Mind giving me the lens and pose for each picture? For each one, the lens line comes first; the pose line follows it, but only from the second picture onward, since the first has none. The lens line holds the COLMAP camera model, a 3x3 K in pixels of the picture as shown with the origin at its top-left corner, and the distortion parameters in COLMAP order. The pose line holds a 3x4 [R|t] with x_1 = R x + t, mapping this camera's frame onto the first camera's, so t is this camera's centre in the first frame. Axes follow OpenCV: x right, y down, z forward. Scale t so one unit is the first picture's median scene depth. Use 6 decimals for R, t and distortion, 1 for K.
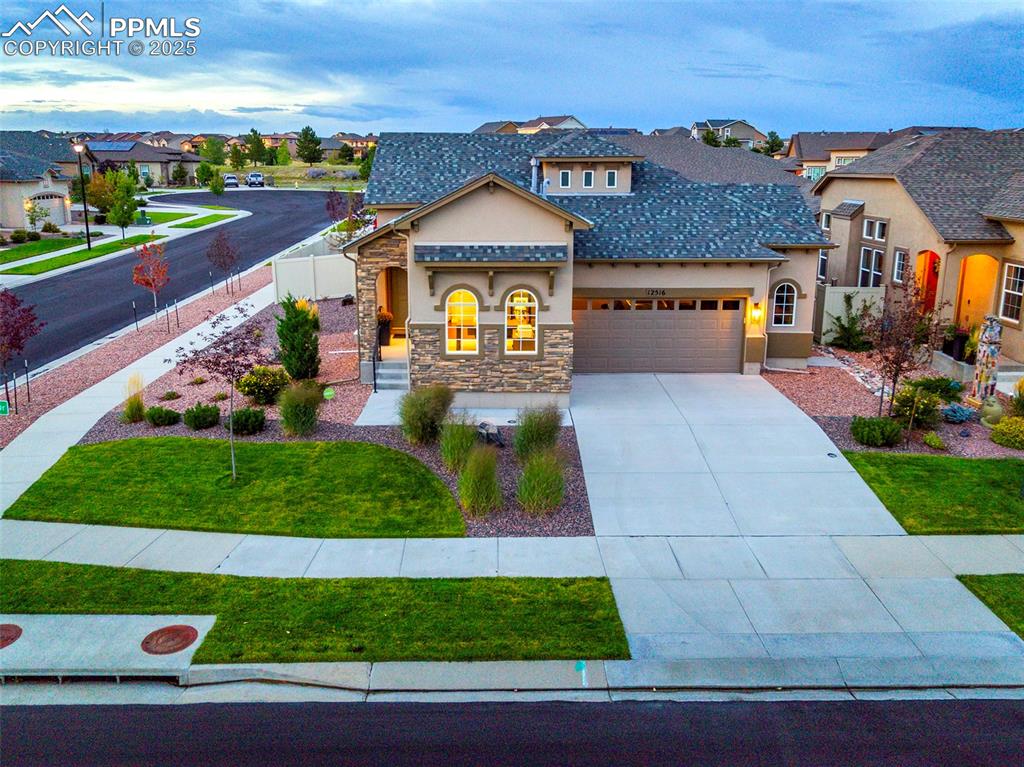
lens RADIAL K [[822.3, 0, 514.6], [0, 822.3, 362.1], [0, 0, 1]] dist [-0.000244, -0.004763]
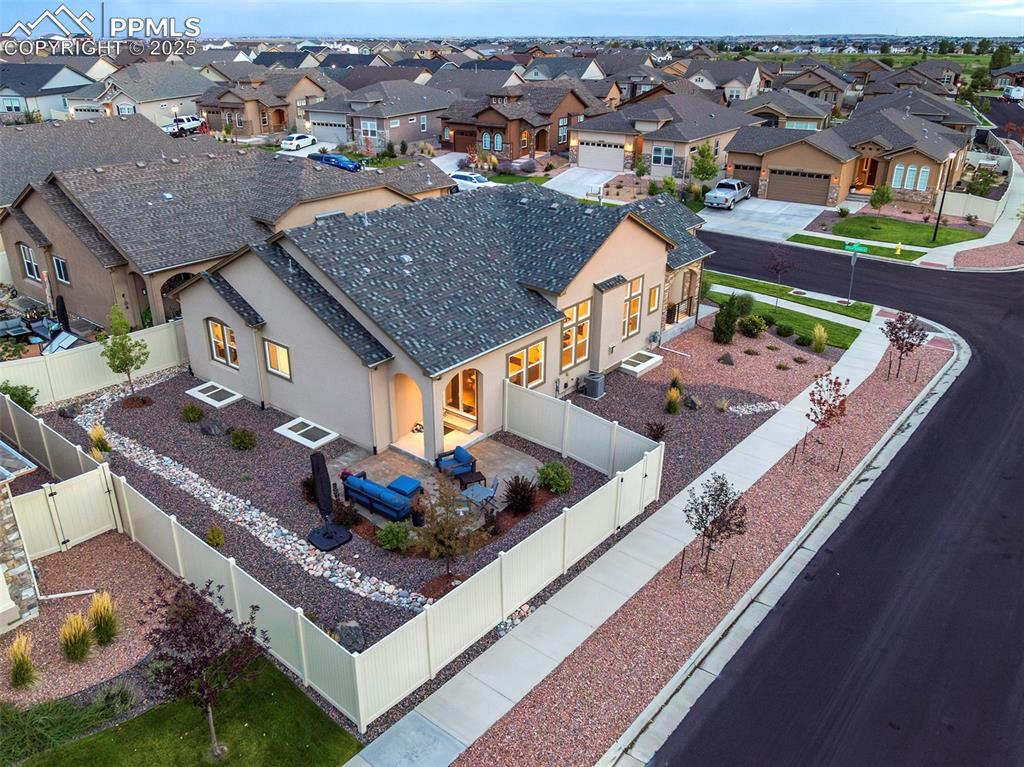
lens RADIAL K [[800.9, 0, 512.0], [0, 800.9, 383.5], [0, 0, 1]] dist [0.006500, 0.000646]
pose [[-0.768369, -0.260567, 0.584563, -1.057352], [0.151073, 0.813717, 0.561286, -1.042971], [-0.621922, 0.519586, -0.585870, 2.662844]]
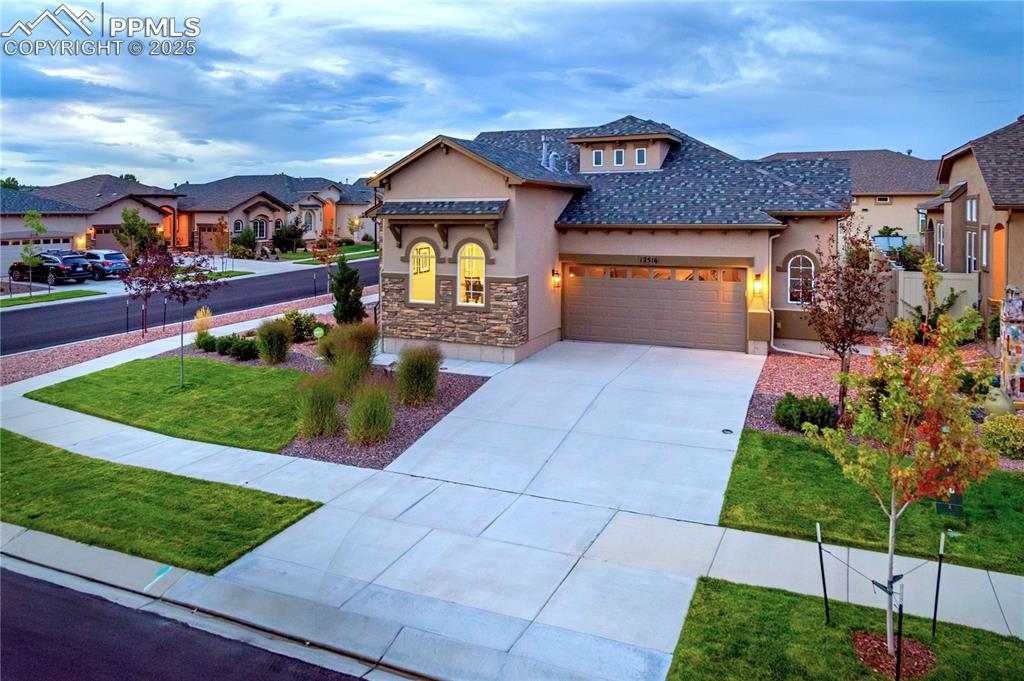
lens RADIAL K [[721.5, 0, 534.6], [0, 721.5, 222.4], [0, 0, 1]] dist [0.000306, -0.001077]
pose [[0.914451, 0.000763, -0.404696, 0.452082], [-0.089239, 0.975764, -0.199803, 0.062679], [0.394735, 0.218825, 0.892356, 0.199363]]
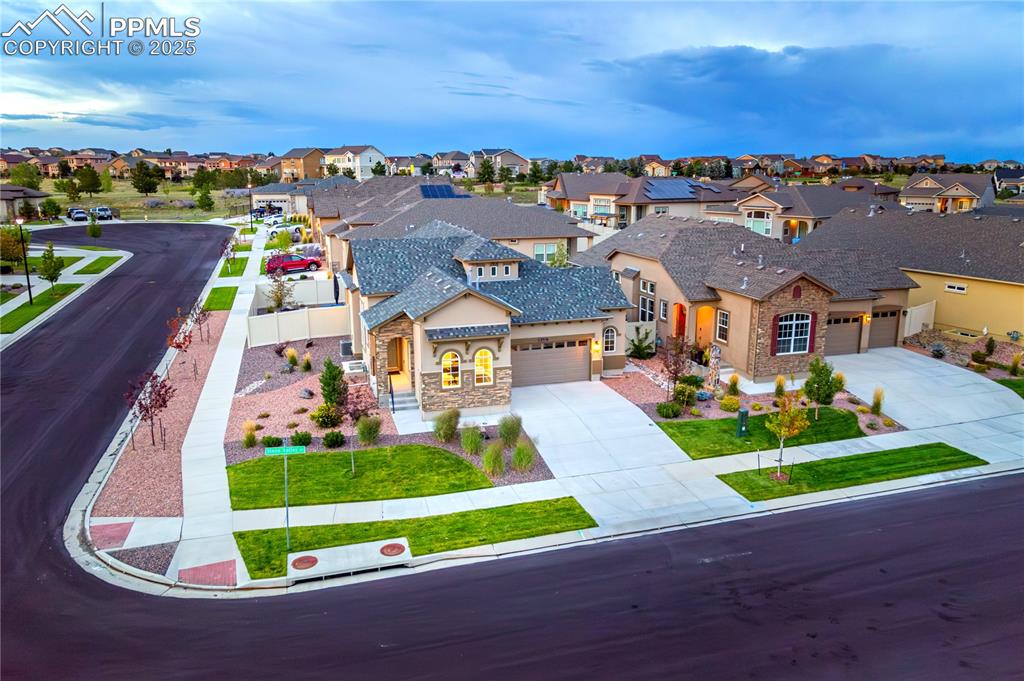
lens RADIAL K [[718.5, 0, 512.0], [0, 718.5, 340.5], [0, 0, 1]] dist [-0.006113, -0.000762]
pose [[0.959535, -0.070798, 0.272543, -0.353844], [0.070739, 0.997444, 0.010057, -0.117578], [-0.272559, 0.009629, 0.962091, -0.519331]]
